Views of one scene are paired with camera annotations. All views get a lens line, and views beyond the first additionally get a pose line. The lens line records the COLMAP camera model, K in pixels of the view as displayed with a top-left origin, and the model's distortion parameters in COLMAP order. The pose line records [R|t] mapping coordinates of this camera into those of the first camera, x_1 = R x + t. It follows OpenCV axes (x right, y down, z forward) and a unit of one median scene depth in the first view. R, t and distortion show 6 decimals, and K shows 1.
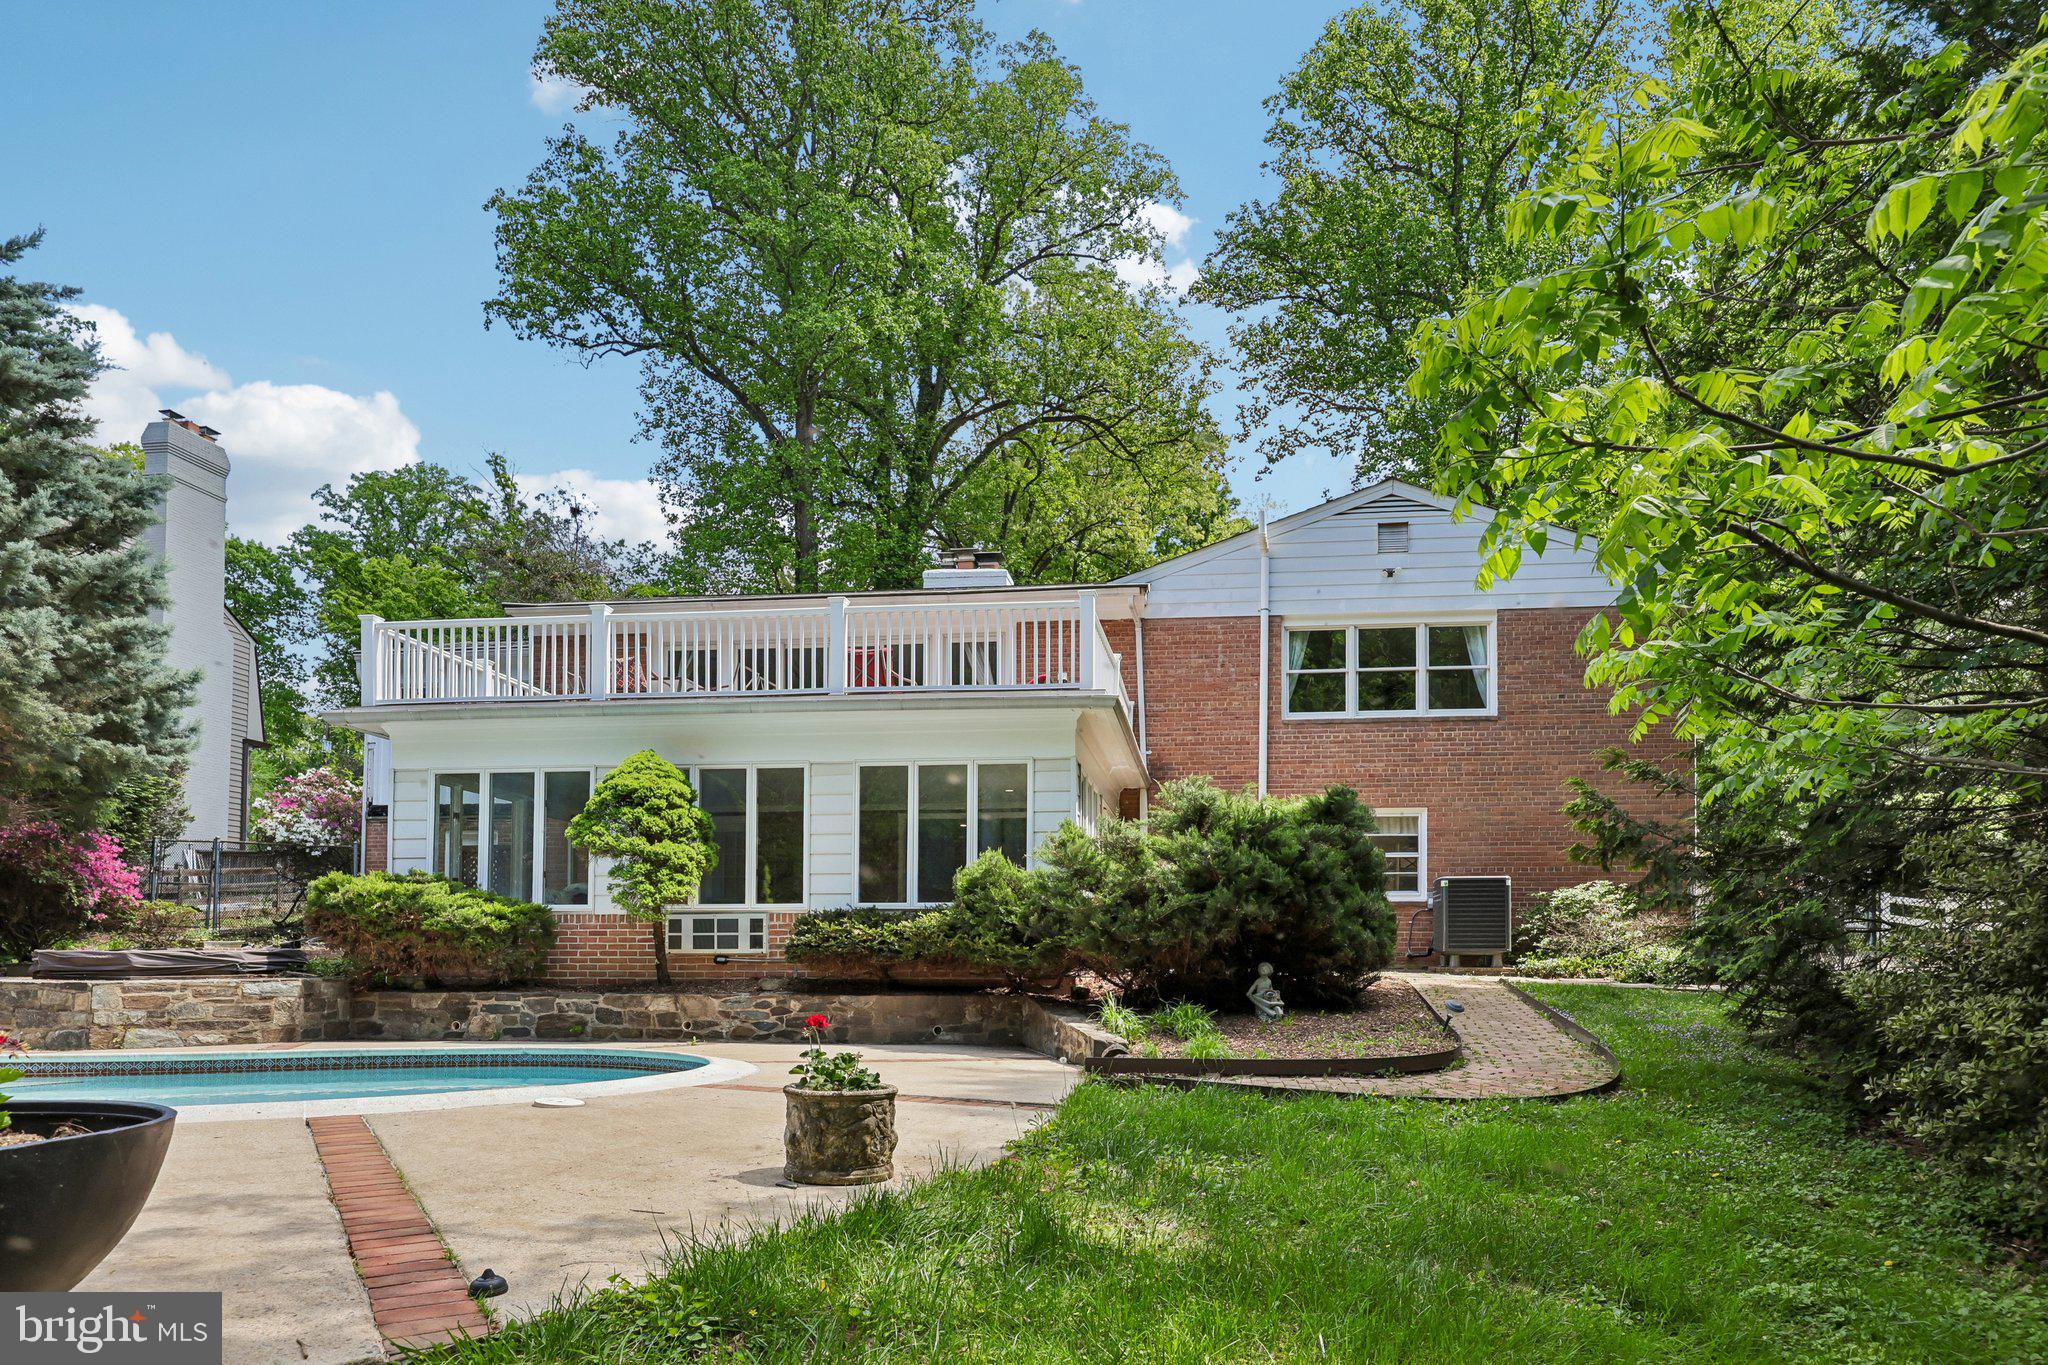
lens RADIAL K [[1262.2, 0, 1131.1], [0, 1262.2, 918.6], [0, 0, 1]] dist [0.005634, -0.003880]
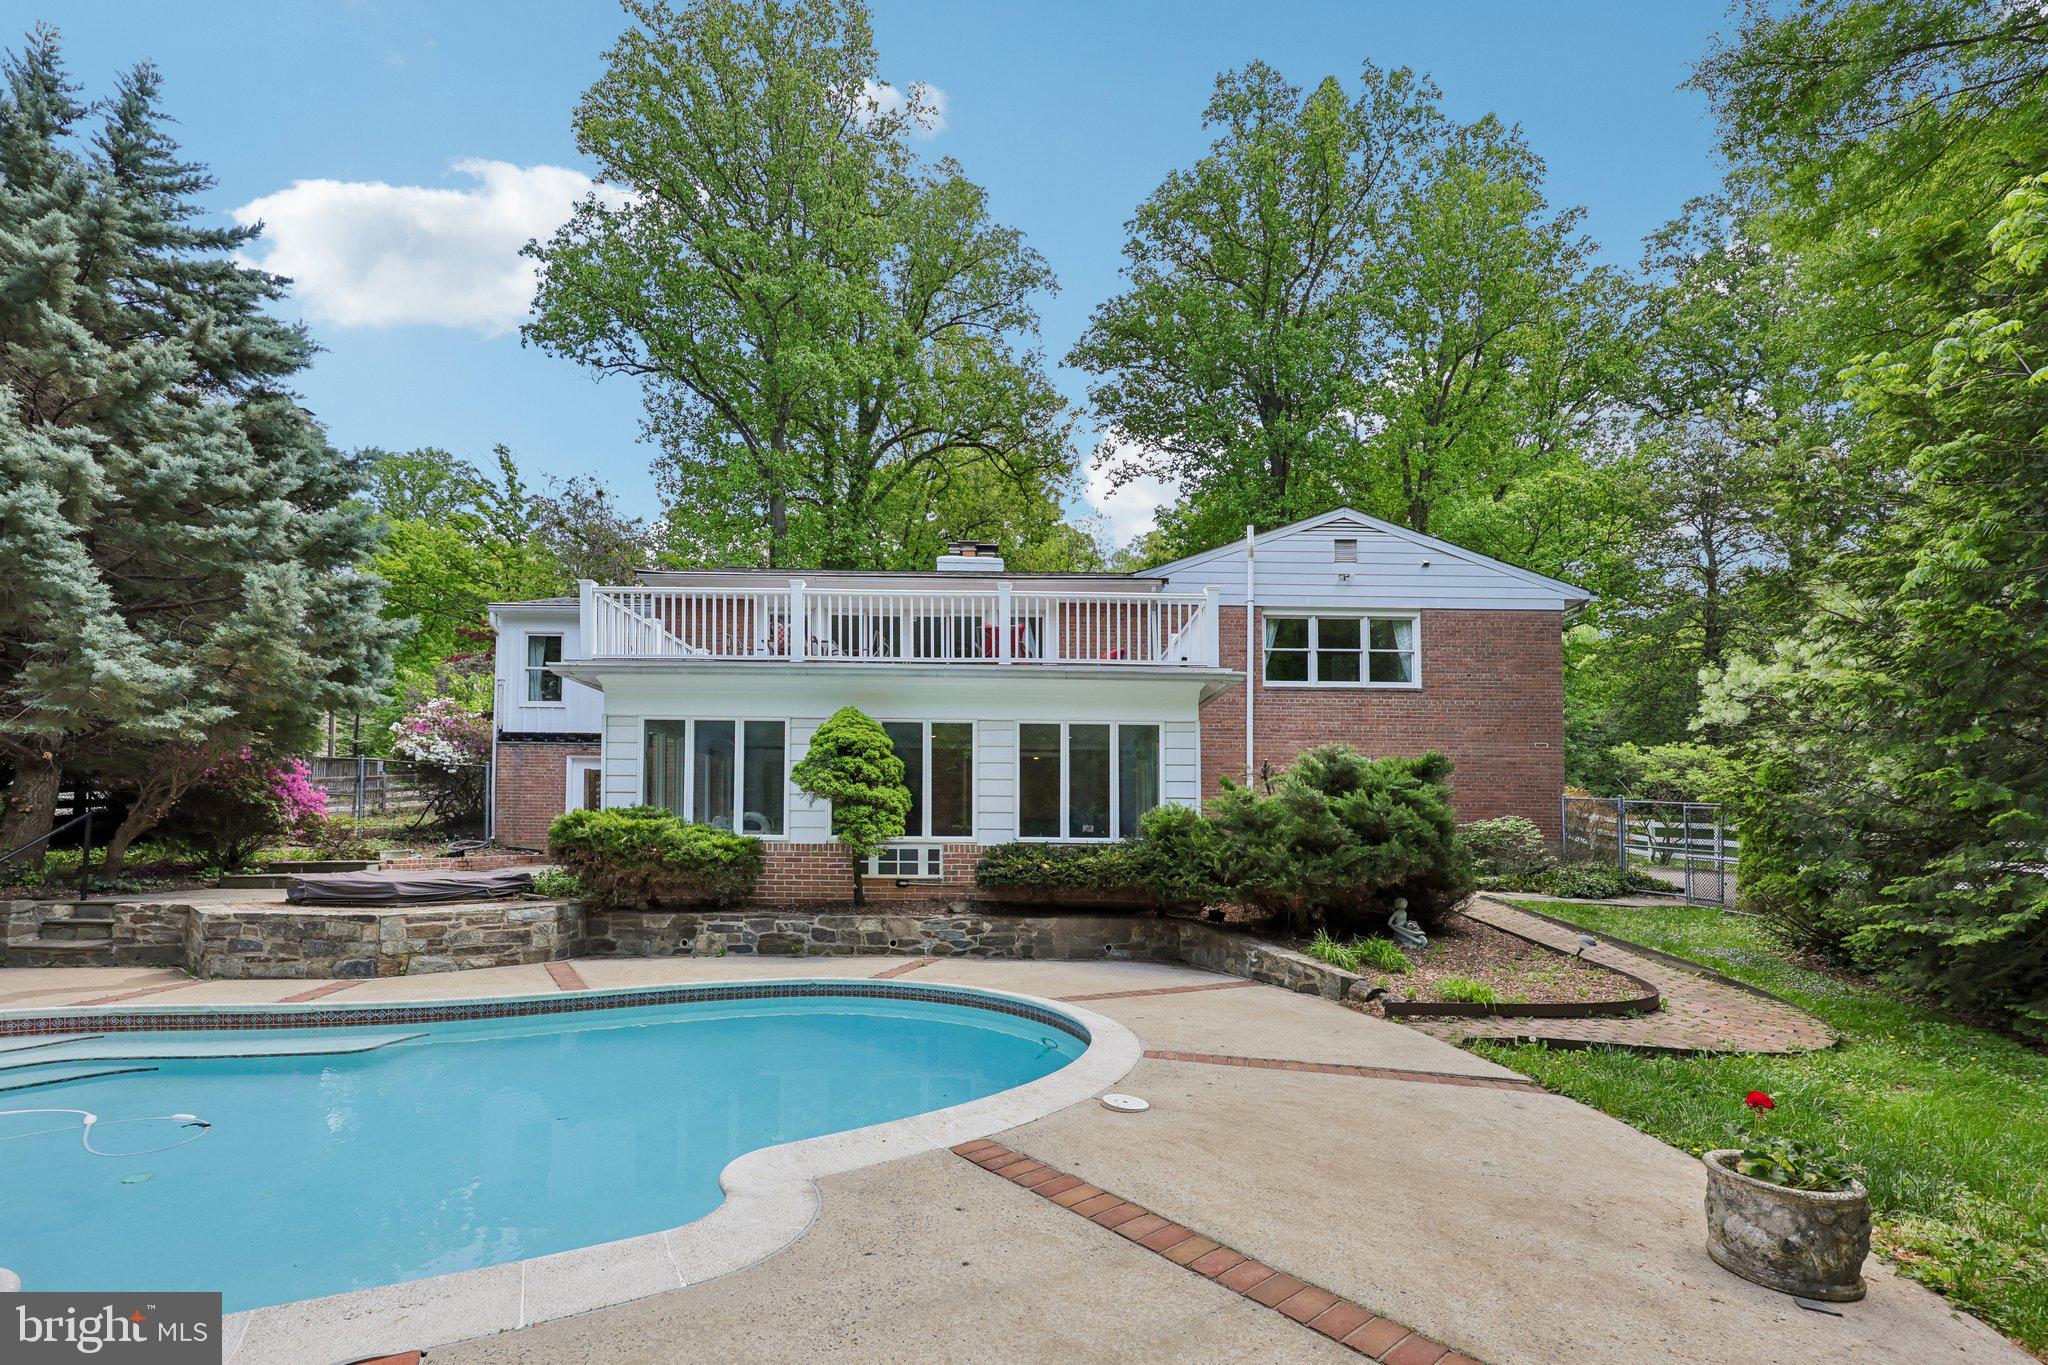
lens RADIAL K [[894.2, 0, 1031.9], [0, 894.2, 798.3], [0, 0, 1]] dist [0.004163, 0.000854]
pose [[0.993389, 0.015660, 0.113723, -0.297965], [-0.014999, 0.999865, -0.006665, -0.043260], [-0.113812, 0.004915, 0.993490, 0.148321]]
